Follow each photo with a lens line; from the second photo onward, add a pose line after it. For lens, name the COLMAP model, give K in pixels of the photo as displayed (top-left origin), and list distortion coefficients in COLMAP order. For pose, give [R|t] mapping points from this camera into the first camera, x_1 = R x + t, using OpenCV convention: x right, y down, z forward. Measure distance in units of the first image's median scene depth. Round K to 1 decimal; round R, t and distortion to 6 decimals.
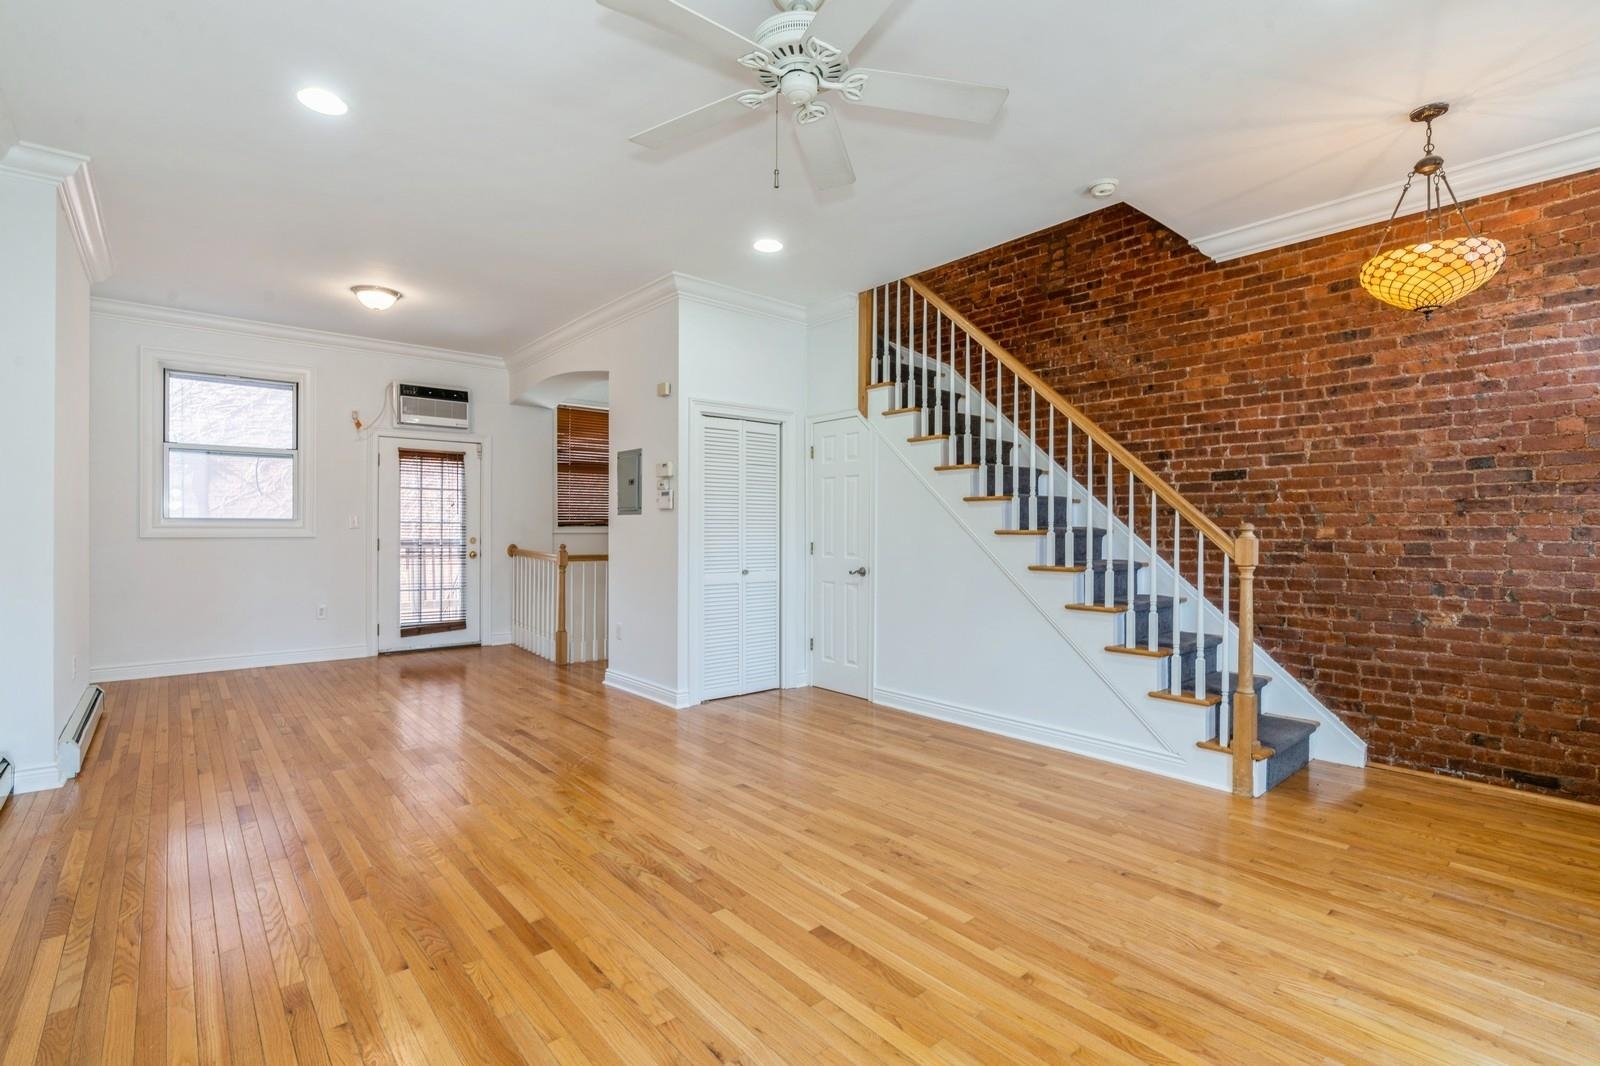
lens RADIAL K [[734.7, 0, 800.0], [0, 734.7, 533.0], [0, 0, 1]] dist [-0.015585, 0.000940]
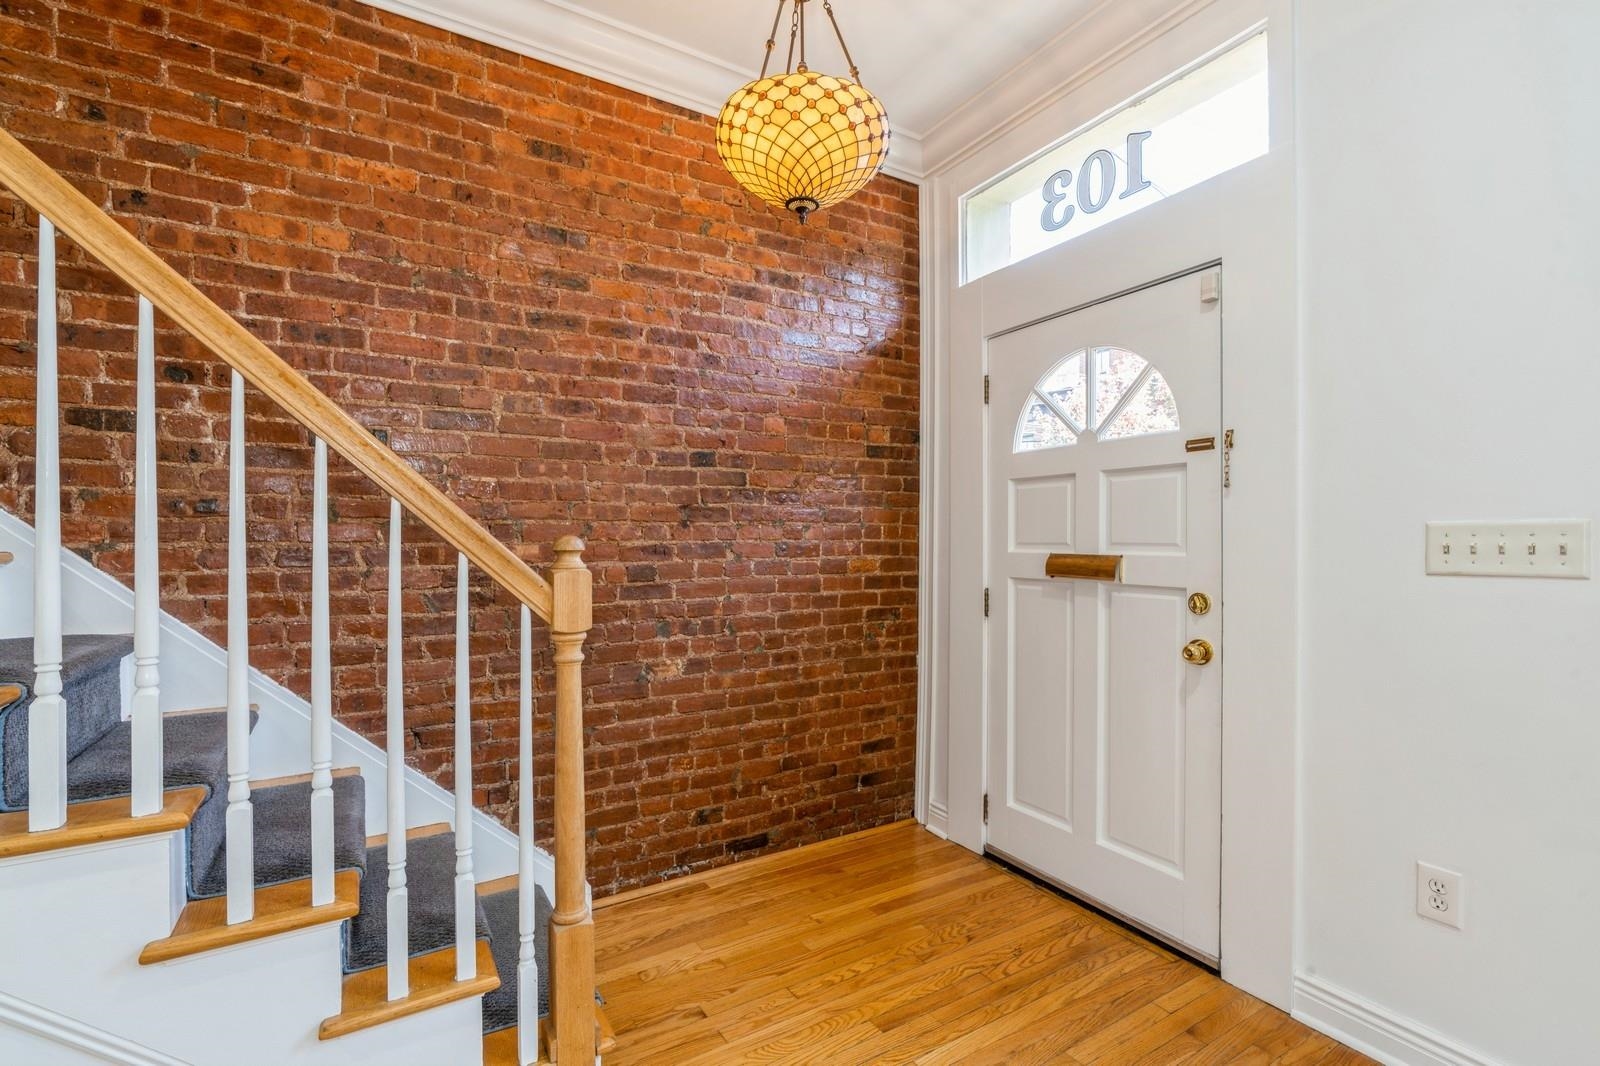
lens RADIAL K [[719.9, 0, 800.2], [0, 719.9, 544.2], [0, 0, 1]] dist [-0.005320, 0.000406]
pose [[0.162500, -0.007203, 0.986682, 0.157736], [0.008814, 0.999944, 0.005848, -0.007615], [-0.986669, 0.007747, 0.162554, 0.615912]]
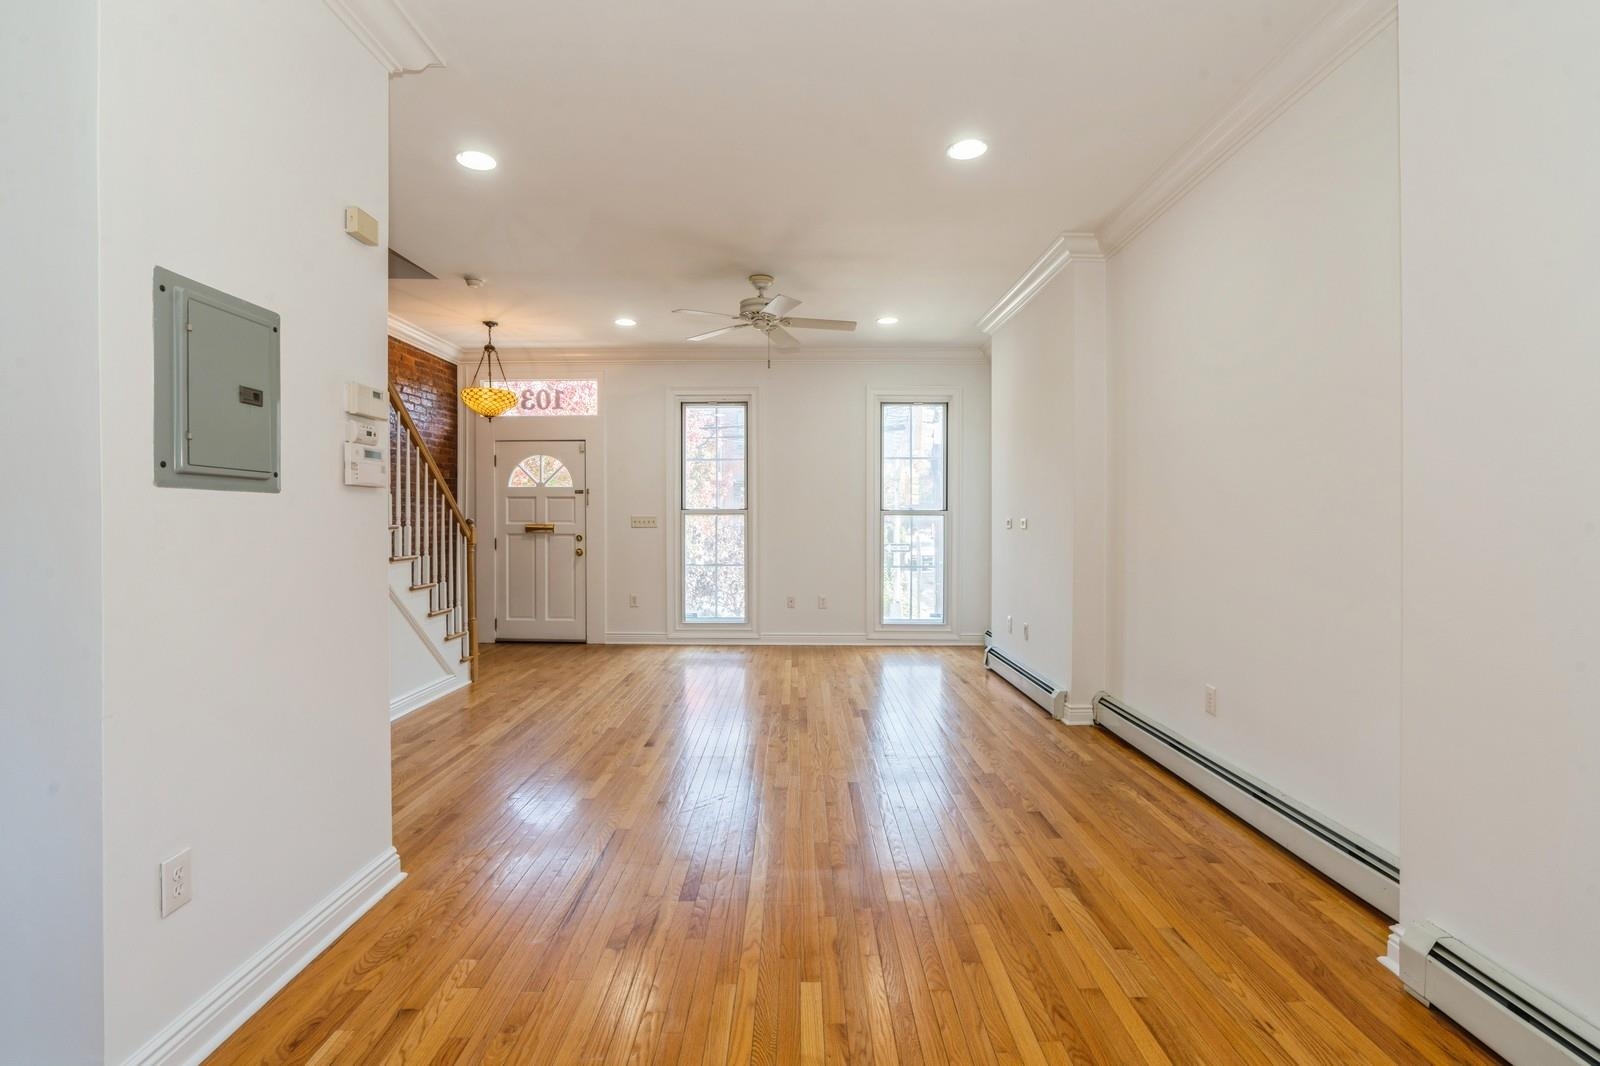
lens RADIAL K [[729.7, 0, 798.3], [0, 729.7, 525.1], [0, 0, 1]] dist [-0.017707, 0.000187]
pose [[-0.756690, -0.007642, 0.653729, -0.813944], [0.003422, 0.999872, 0.015649, -0.017513], [-0.653765, 0.014078, -0.756567, 1.378897]]
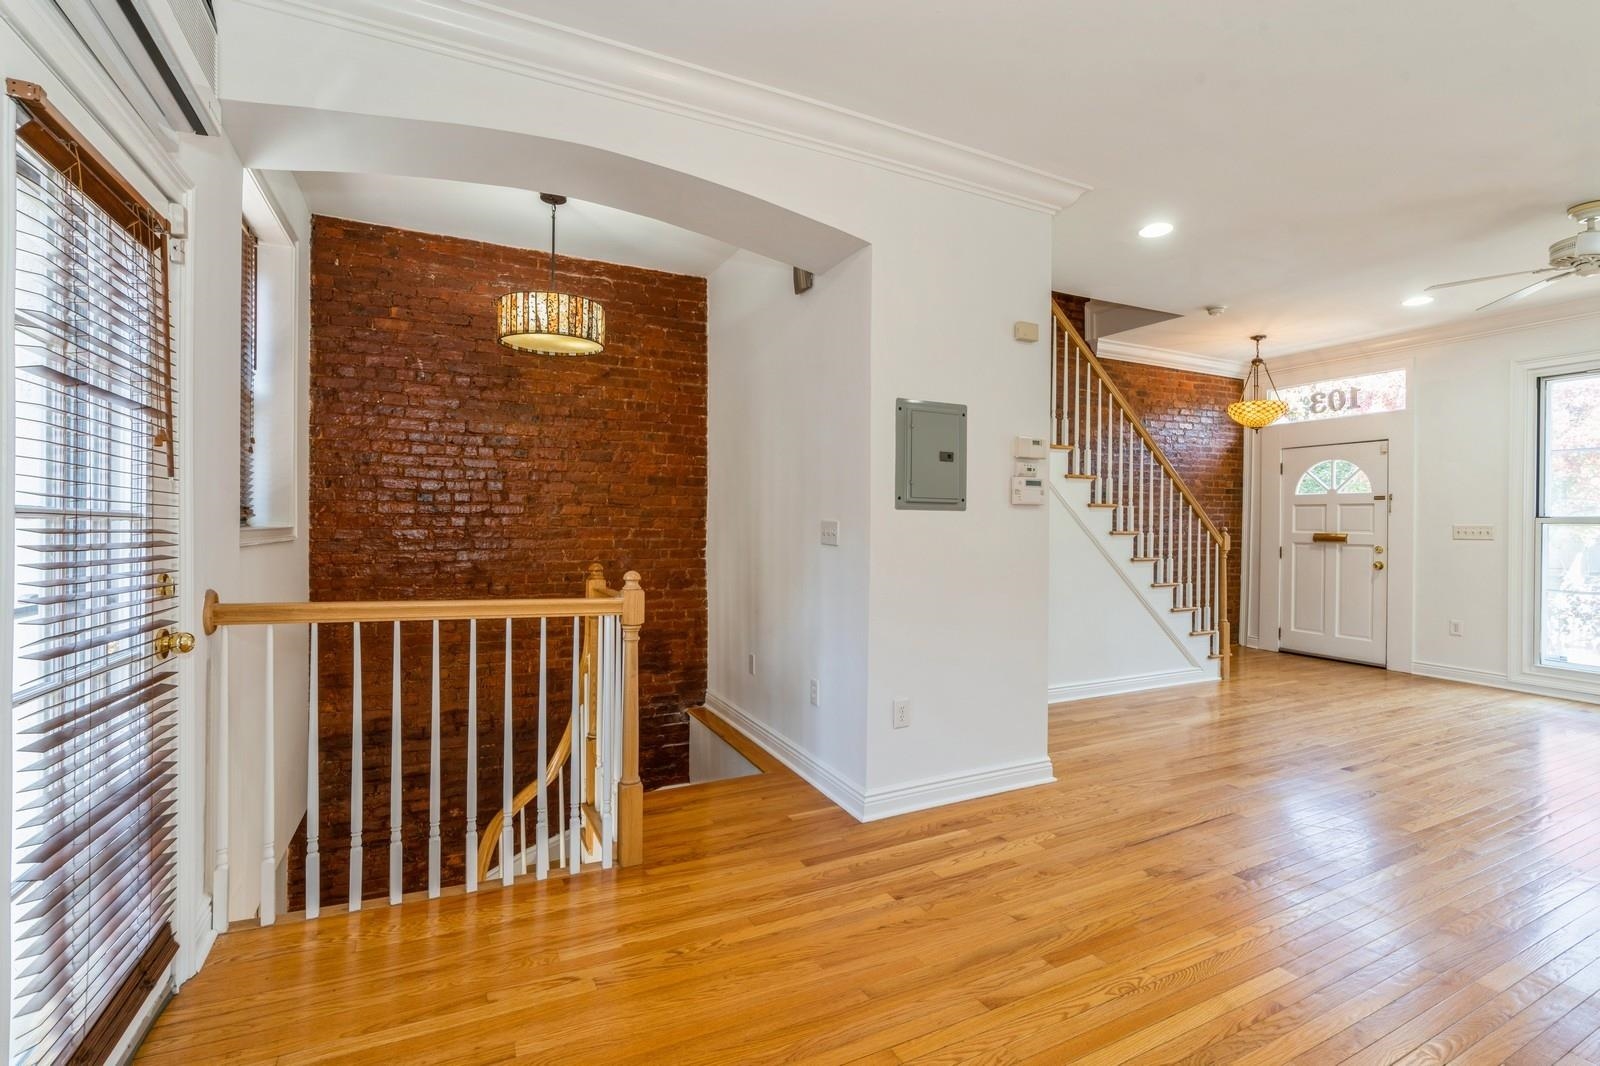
lens RADIAL K [[719.7, 0, 798.3], [0, 719.7, 525.8], [0, 0, 1]] dist [-0.009468, 0.000548]
pose [[0.247051, -0.004614, 0.968992, -1.056997], [0.000544, 0.999989, 0.004623, -0.019434], [-0.969002, -0.000615, 0.247050, 1.230505]]
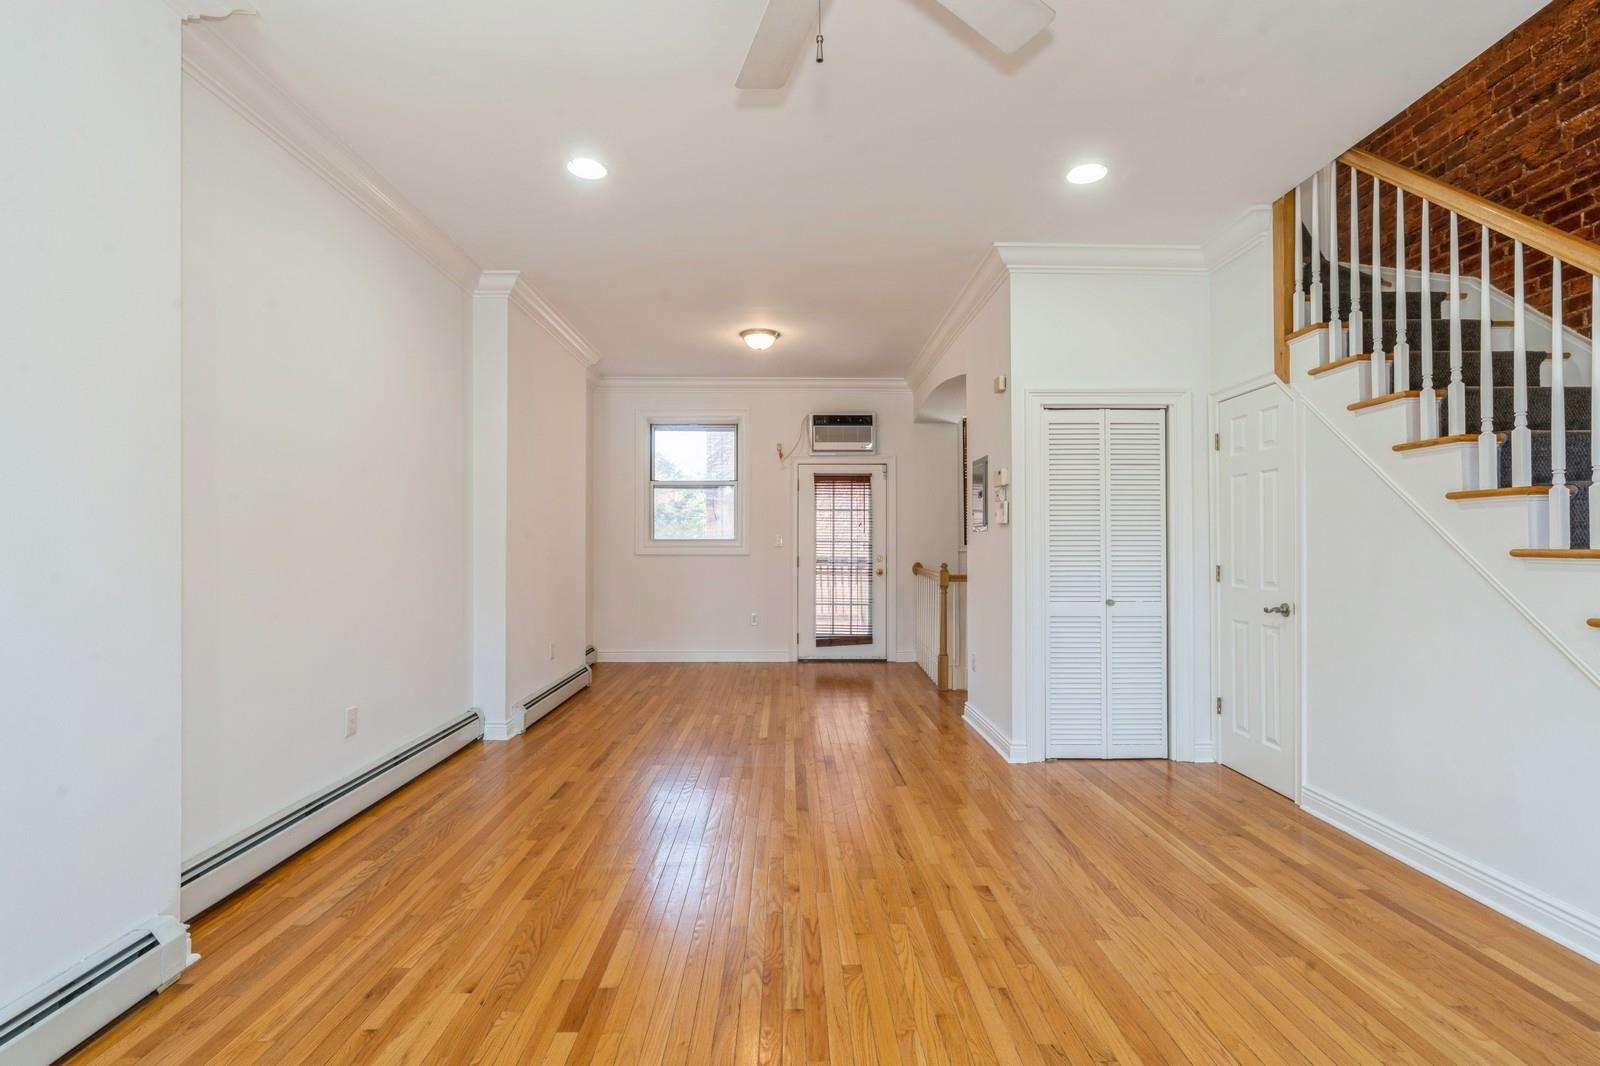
lens RADIAL K [[721.1, 0, 799.8], [0, 721.1, 540.4], [0, 0, 1]] dist [-0.005362, 0.000887]
pose [[0.766450, -0.007879, -0.642256, 0.205442], [-0.000946, 0.999910, -0.013396, -0.002850], [0.642304, 0.010875, 0.766373, 0.246870]]
